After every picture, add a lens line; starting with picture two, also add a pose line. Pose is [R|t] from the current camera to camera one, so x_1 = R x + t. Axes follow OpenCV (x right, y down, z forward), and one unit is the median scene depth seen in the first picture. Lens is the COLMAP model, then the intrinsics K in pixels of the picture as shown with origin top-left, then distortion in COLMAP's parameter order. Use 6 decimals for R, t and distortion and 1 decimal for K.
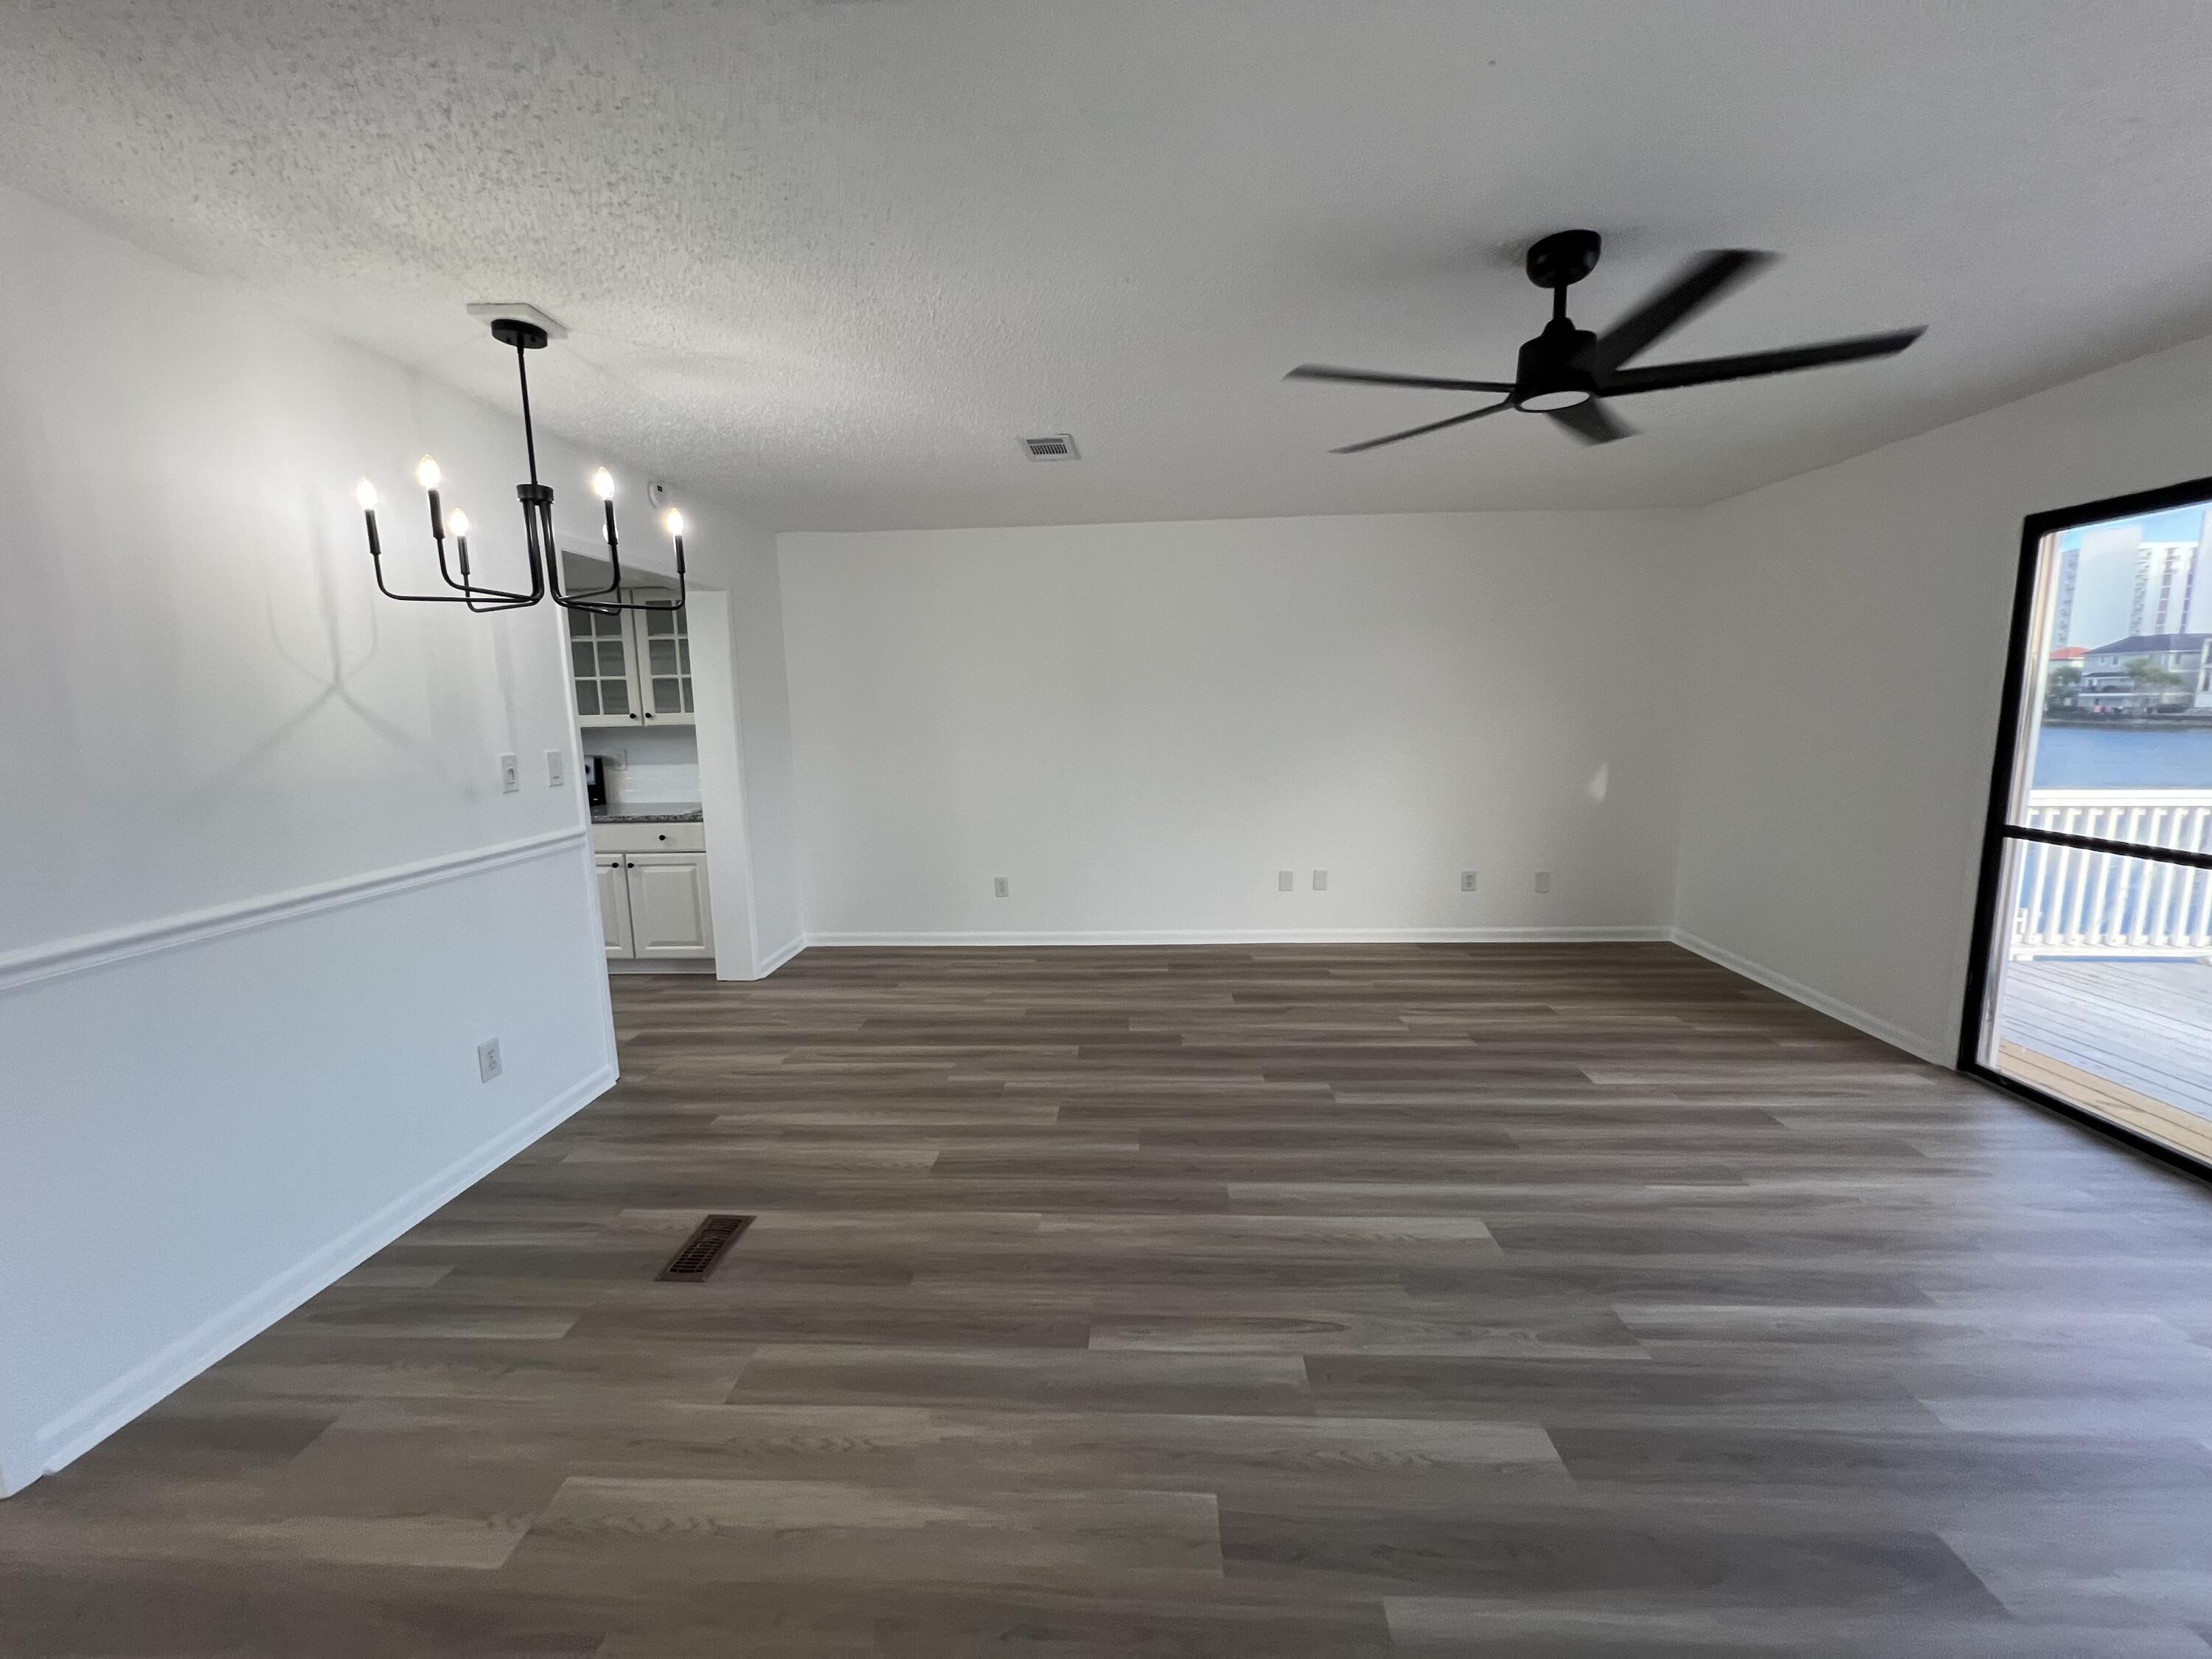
lens RADIAL K [[879.5, 0, 1106.5], [0, 879.5, 833.4], [0, 0, 1]] dist [-0.001124, -0.000171]
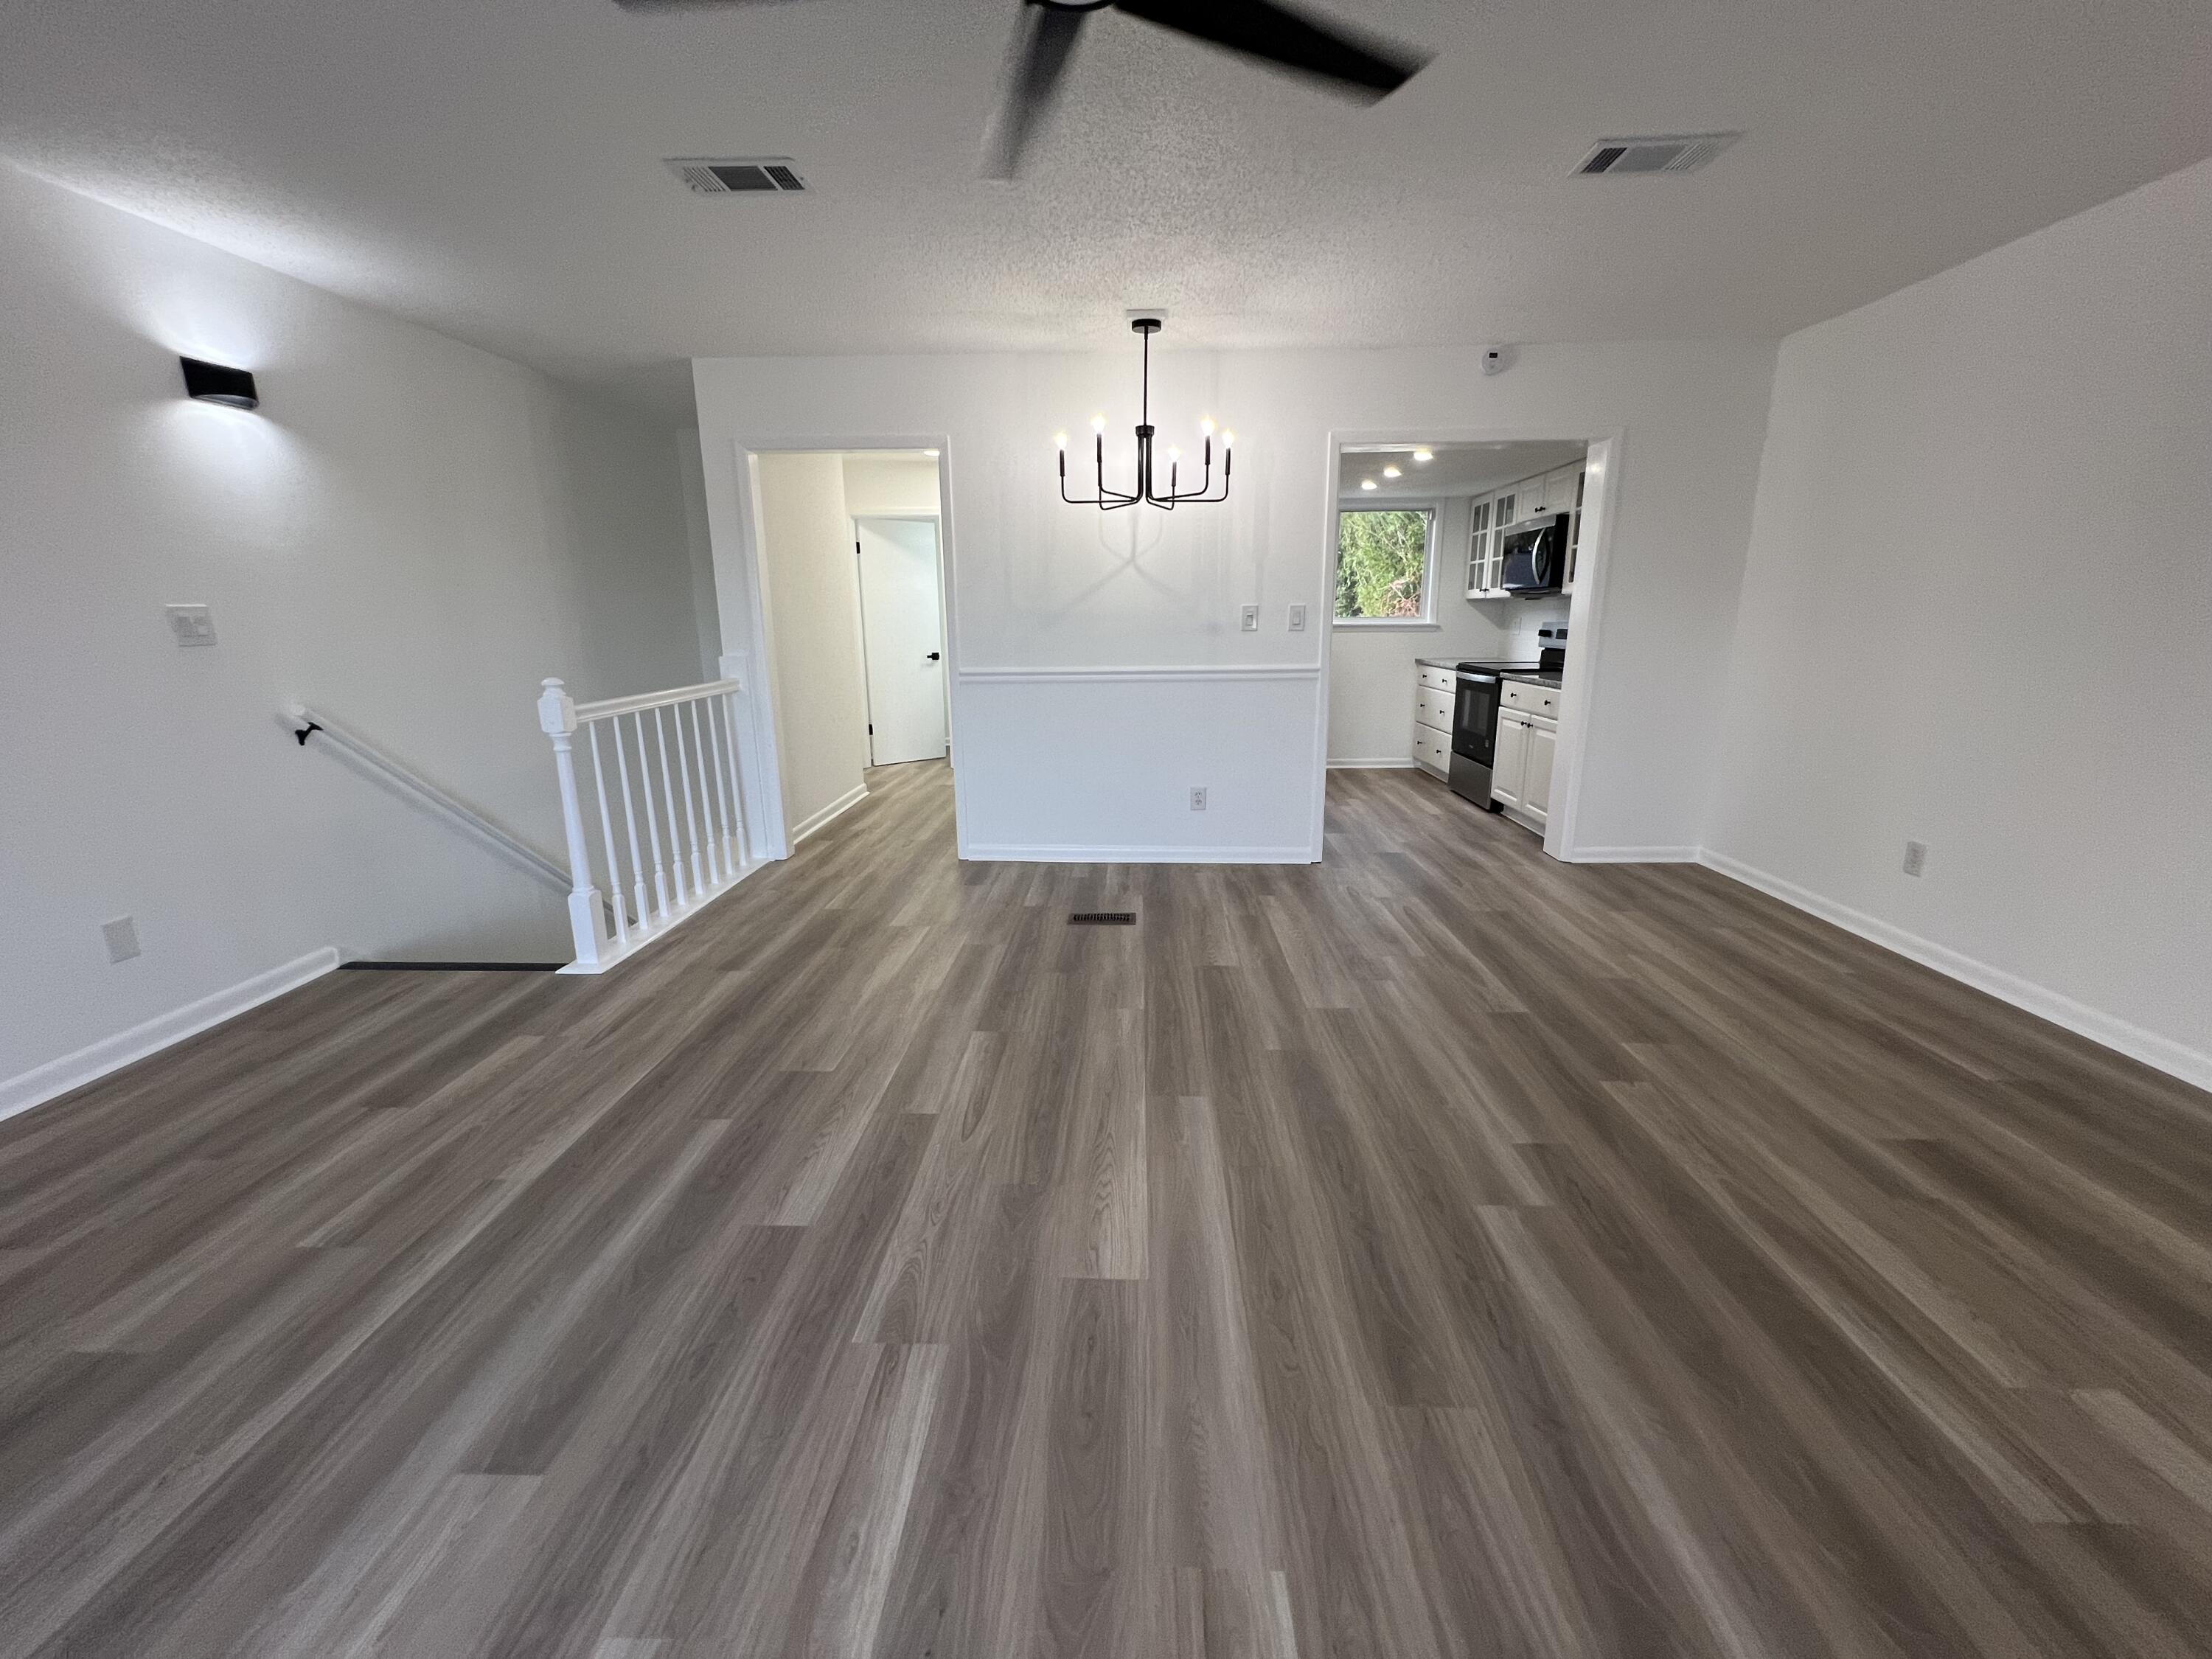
lens RADIAL K [[888.4, 0, 1114.3], [0, 888.4, 830.7], [0, 0, 1]] dist [-0.000683, -0.000487]
pose [[0.021814, 0.255783, -0.966488, 0.852653], [-0.136818, 0.958387, 0.250551, -0.068300], [0.990356, 0.126768, 0.055902, 0.740881]]
